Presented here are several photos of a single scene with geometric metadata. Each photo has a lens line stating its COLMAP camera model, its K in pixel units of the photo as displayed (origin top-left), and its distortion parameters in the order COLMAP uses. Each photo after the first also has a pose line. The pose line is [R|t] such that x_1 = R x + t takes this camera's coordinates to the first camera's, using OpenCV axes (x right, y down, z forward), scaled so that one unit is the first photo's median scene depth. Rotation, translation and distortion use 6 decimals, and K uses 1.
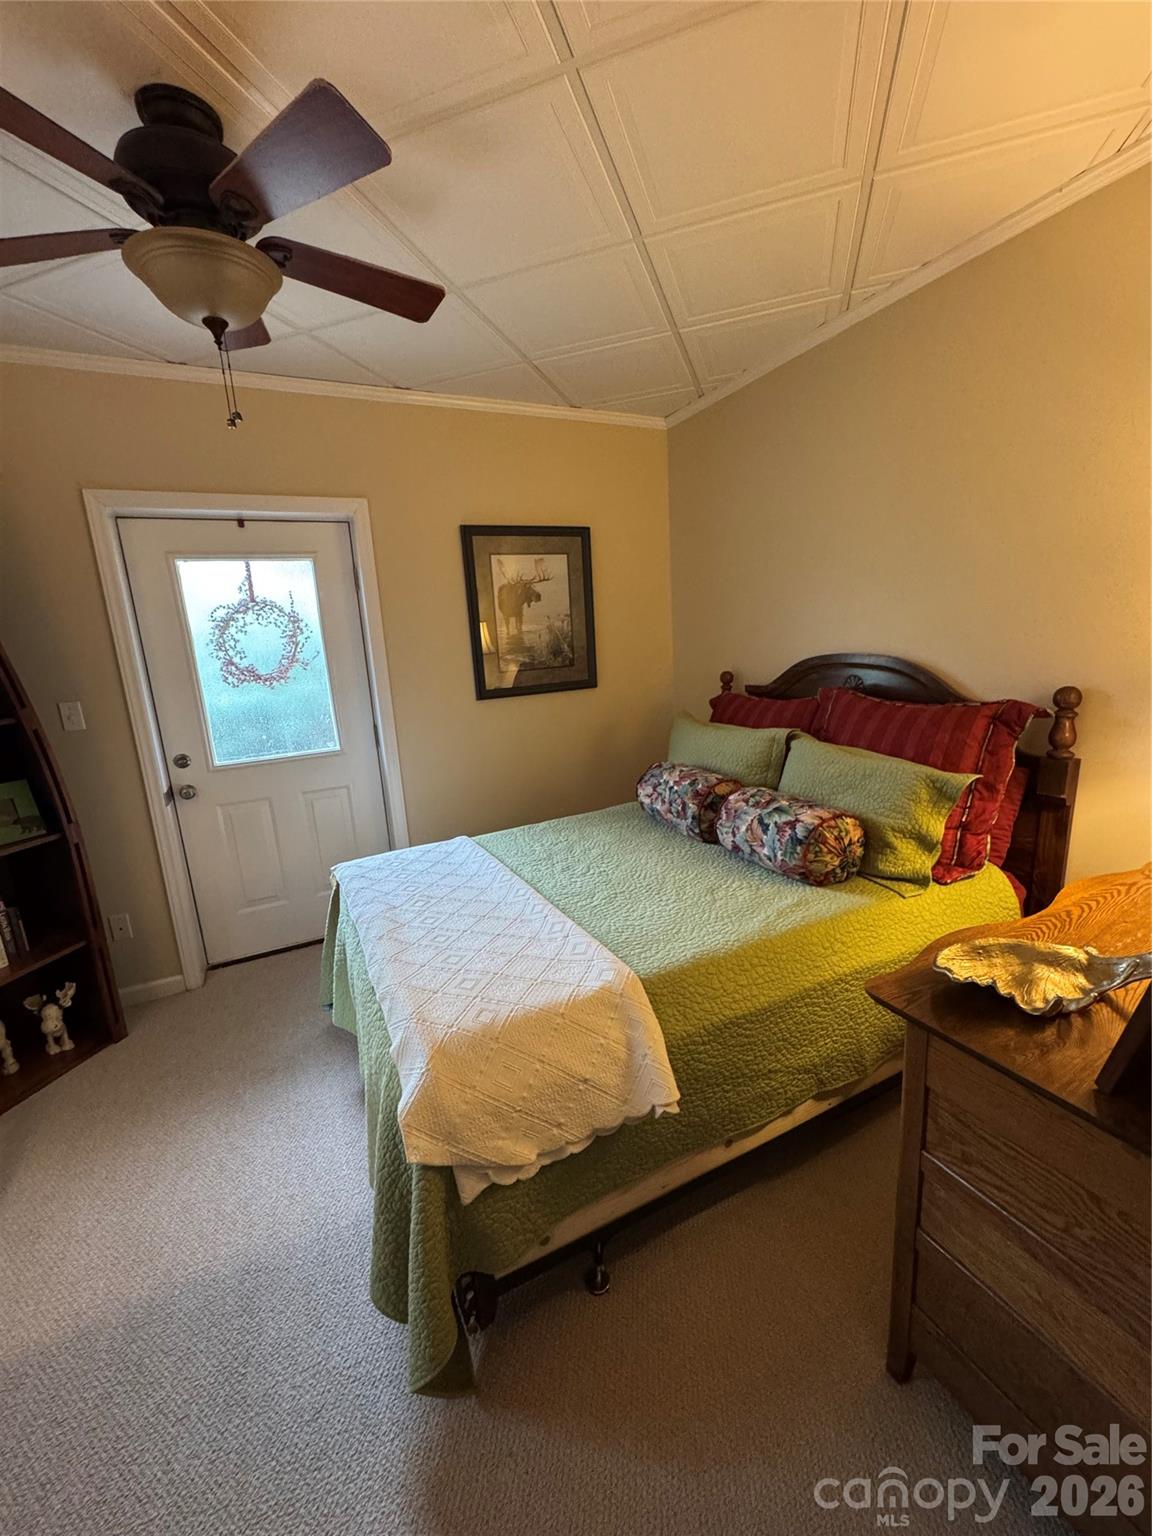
lens RADIAL K [[614.9, 0, 576.0], [0, 614.9, 768.0], [0, 0, 1]] dist [-0.004258, 0.000514]
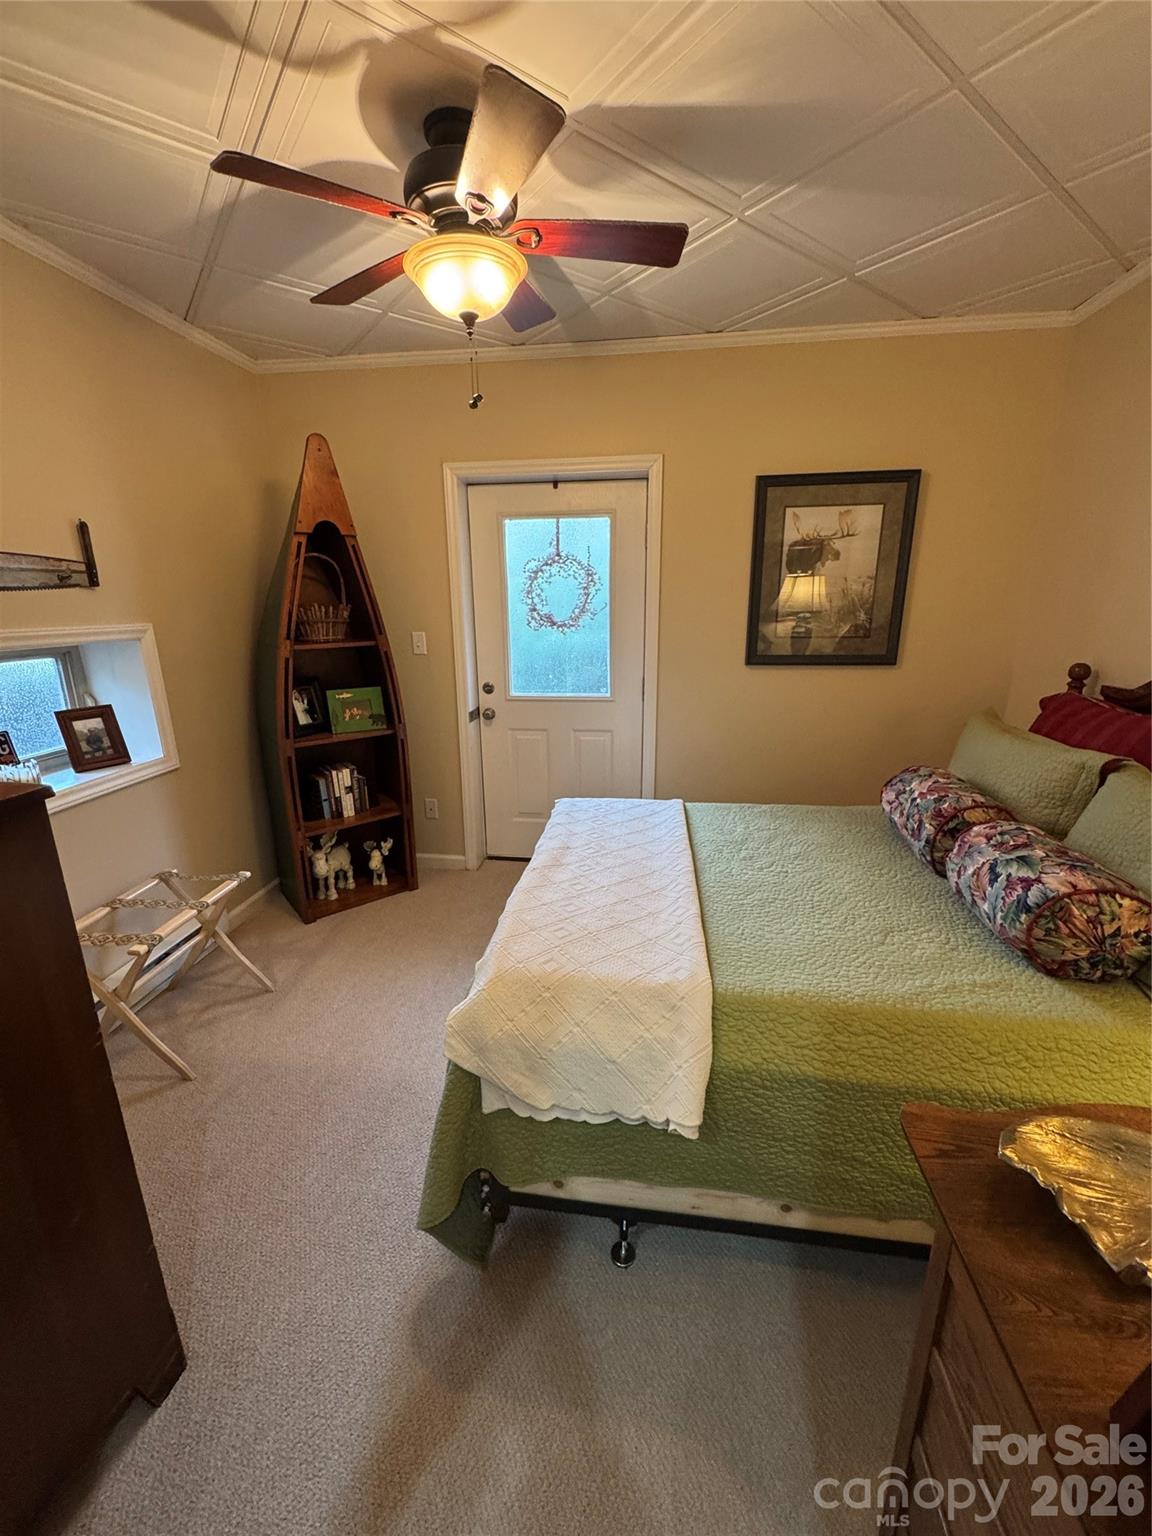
lens RADIAL K [[614.9, 0, 576.0], [0, 614.9, 768.0], [0, 0, 1]] dist [-0.004258, 0.000514]
pose [[0.826738, 0.199311, -0.526099, 0.212318], [-0.158403, 0.979776, 0.122263, -0.038683], [0.539827, -0.017743, 0.841589, 0.072864]]
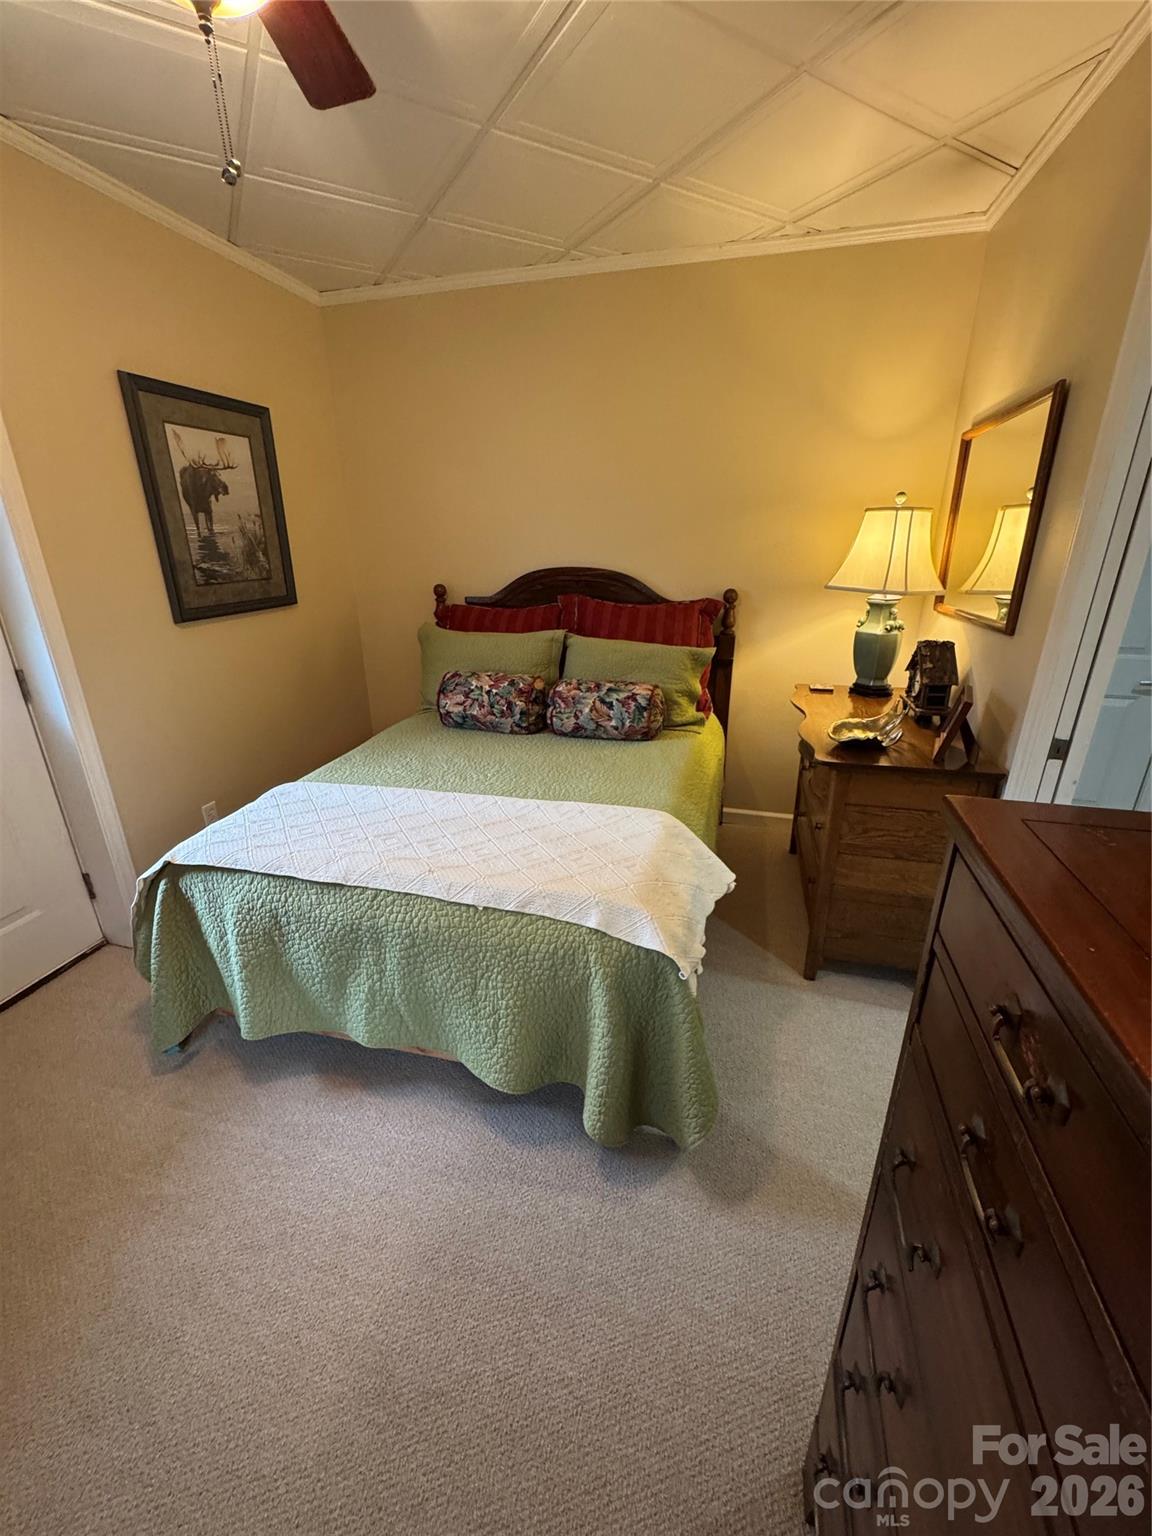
lens RADIAL K [[614.9, 0, 576.0], [0, 614.9, 768.0], [0, 0, 1]] dist [-0.004258, 0.000514]
pose [[0.660519, -0.214134, 0.719626, -0.569384], [0.129725, 0.976601, 0.171529, -0.002076], [-0.739518, -0.019945, 0.672841, 0.163756]]
